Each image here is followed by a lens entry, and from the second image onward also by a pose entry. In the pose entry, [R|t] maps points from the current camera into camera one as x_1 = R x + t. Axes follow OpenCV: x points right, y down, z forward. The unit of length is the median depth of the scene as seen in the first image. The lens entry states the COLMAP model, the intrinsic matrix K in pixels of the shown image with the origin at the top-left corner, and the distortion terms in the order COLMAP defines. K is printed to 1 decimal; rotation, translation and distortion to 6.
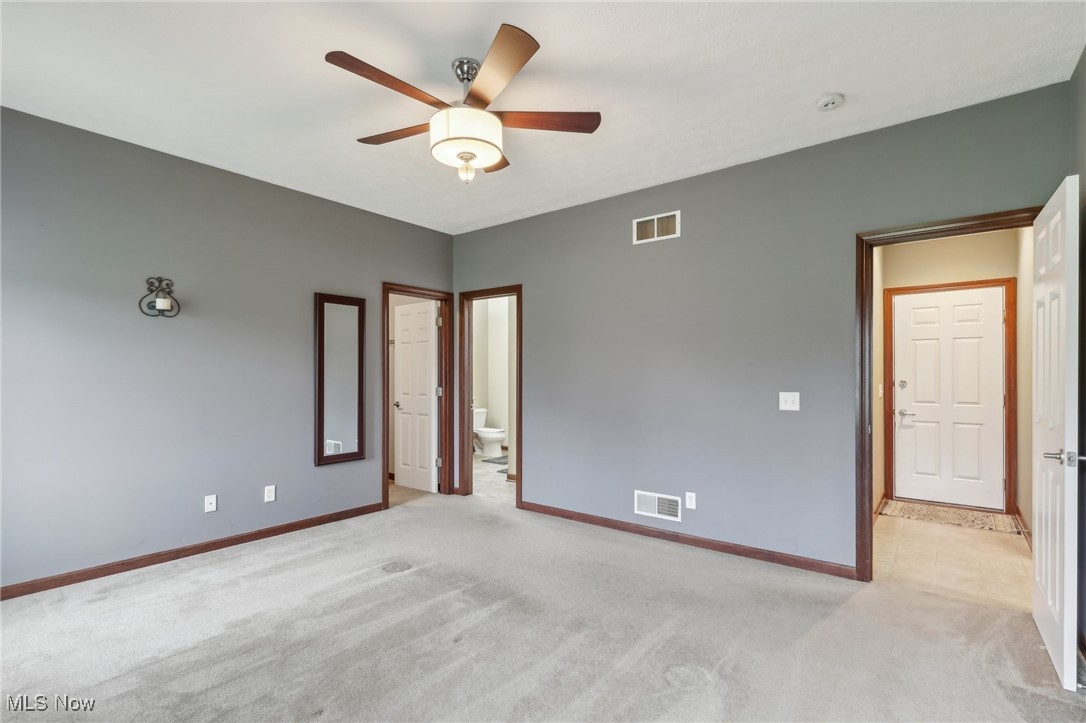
lens RADIAL K [[512.1, 0, 542.0], [0, 512.1, 369.3], [0, 0, 1]] dist [-0.001284, -0.000163]
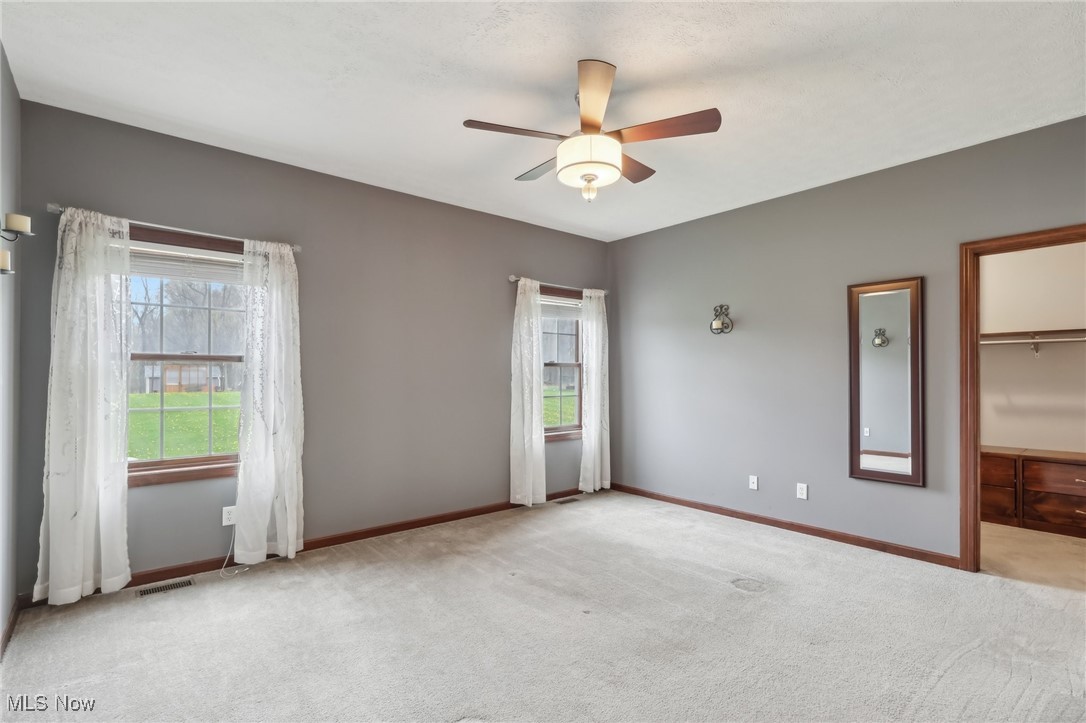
lens RADIAL K [[512.1, 0, 542.1], [0, 512.1, 367.6], [0, 0, 1]] dist [-0.001284, -0.000163]
pose [[-0.199972, -0.013767, -0.979705, 0.629931], [0.007197, 0.999854, -0.015519, 0.005032], [0.979775, -0.010155, -0.199843, 0.736621]]
